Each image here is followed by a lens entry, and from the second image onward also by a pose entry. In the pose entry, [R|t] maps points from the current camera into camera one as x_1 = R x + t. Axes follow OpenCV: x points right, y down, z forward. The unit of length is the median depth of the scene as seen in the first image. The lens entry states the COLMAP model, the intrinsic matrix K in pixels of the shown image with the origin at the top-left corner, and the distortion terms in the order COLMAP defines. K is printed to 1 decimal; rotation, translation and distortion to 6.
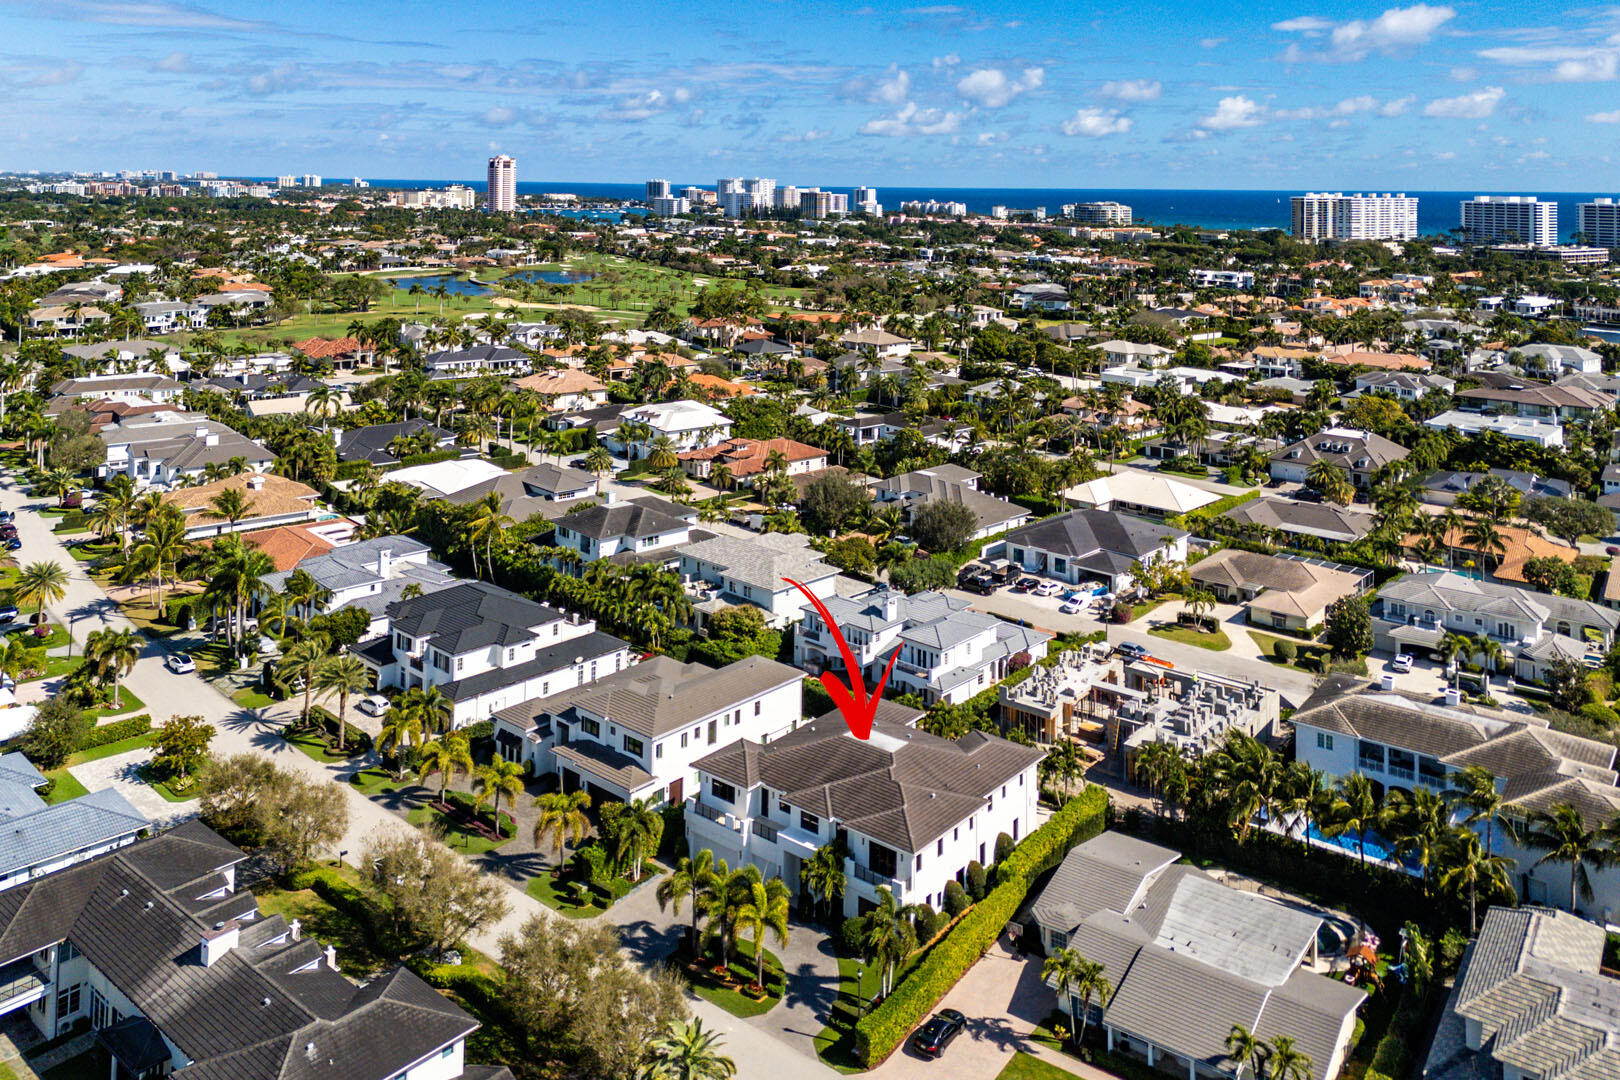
lens RADIAL K [[1223.4, 0, 801.9], [0, 1223.4, 540.3], [0, 0, 1]] dist [0.038608, -0.026661]
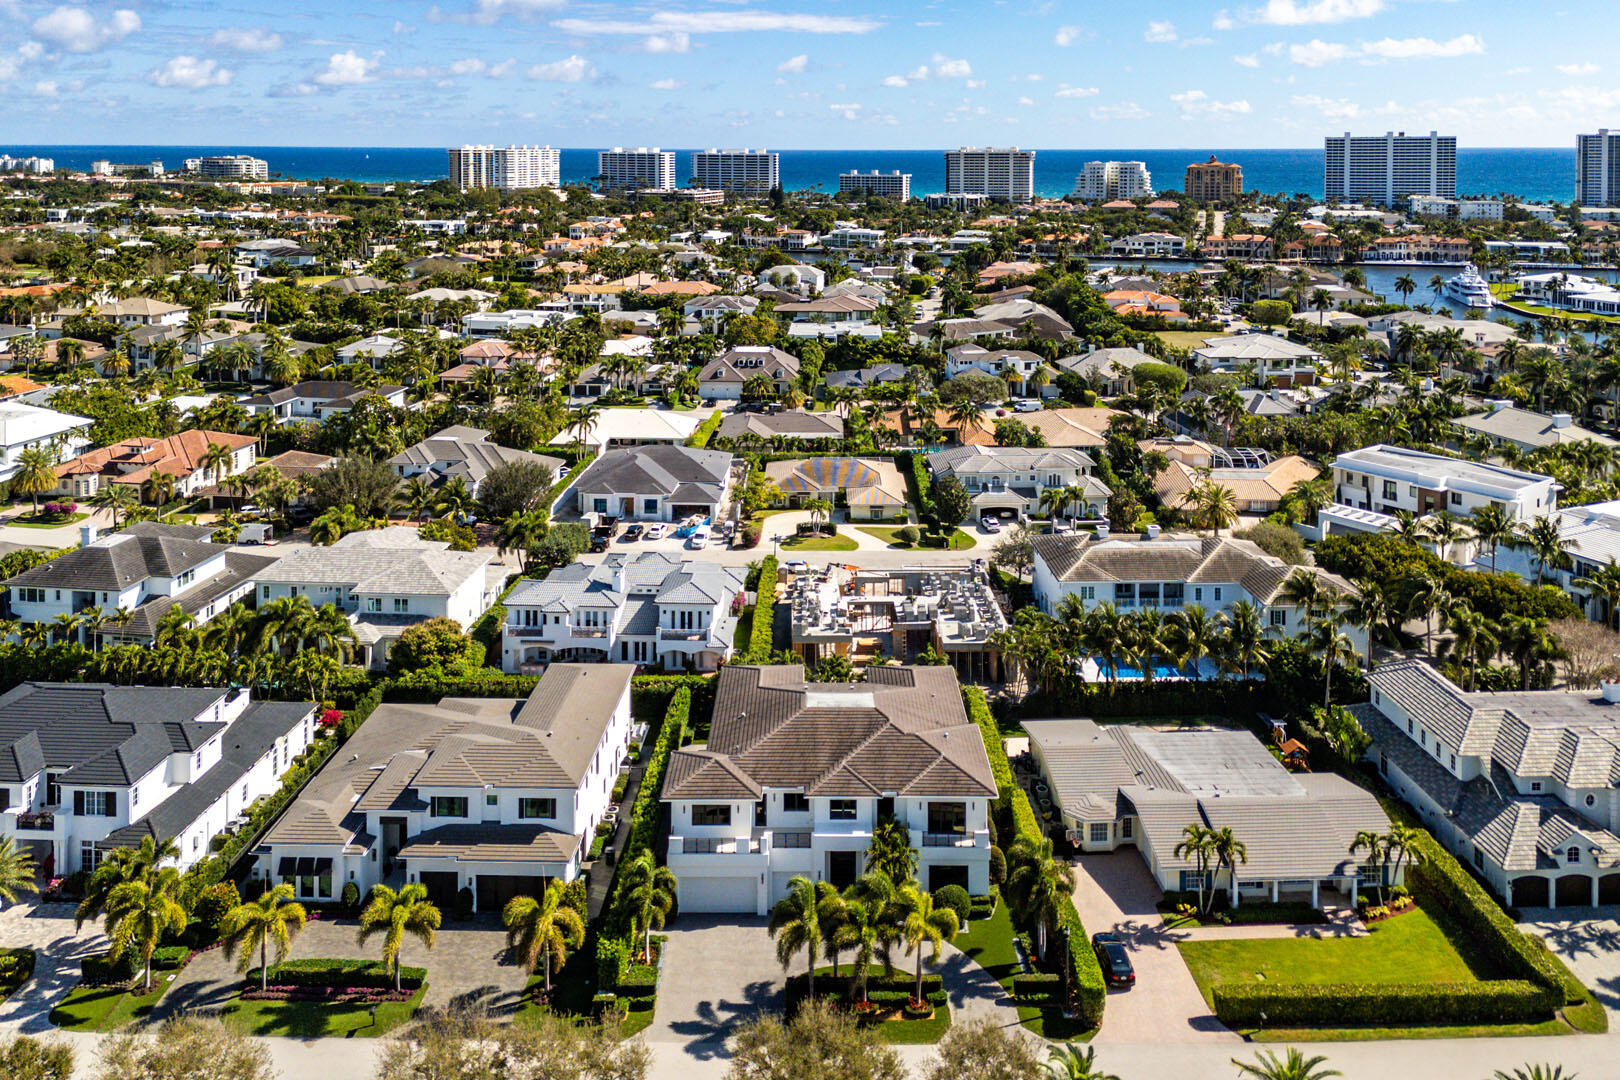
lens RADIAL K [[1223.4, 0, 806.6], [0, 1223.4, 413.4], [0, 0, 1]] dist [0.038608, -0.026661]
pose [[0.770825, -0.143017, 0.620785, -0.206781], [0.181906, 0.983316, 0.000666, -0.021585], [-0.610523, 0.112411, 0.783980, 0.115822]]
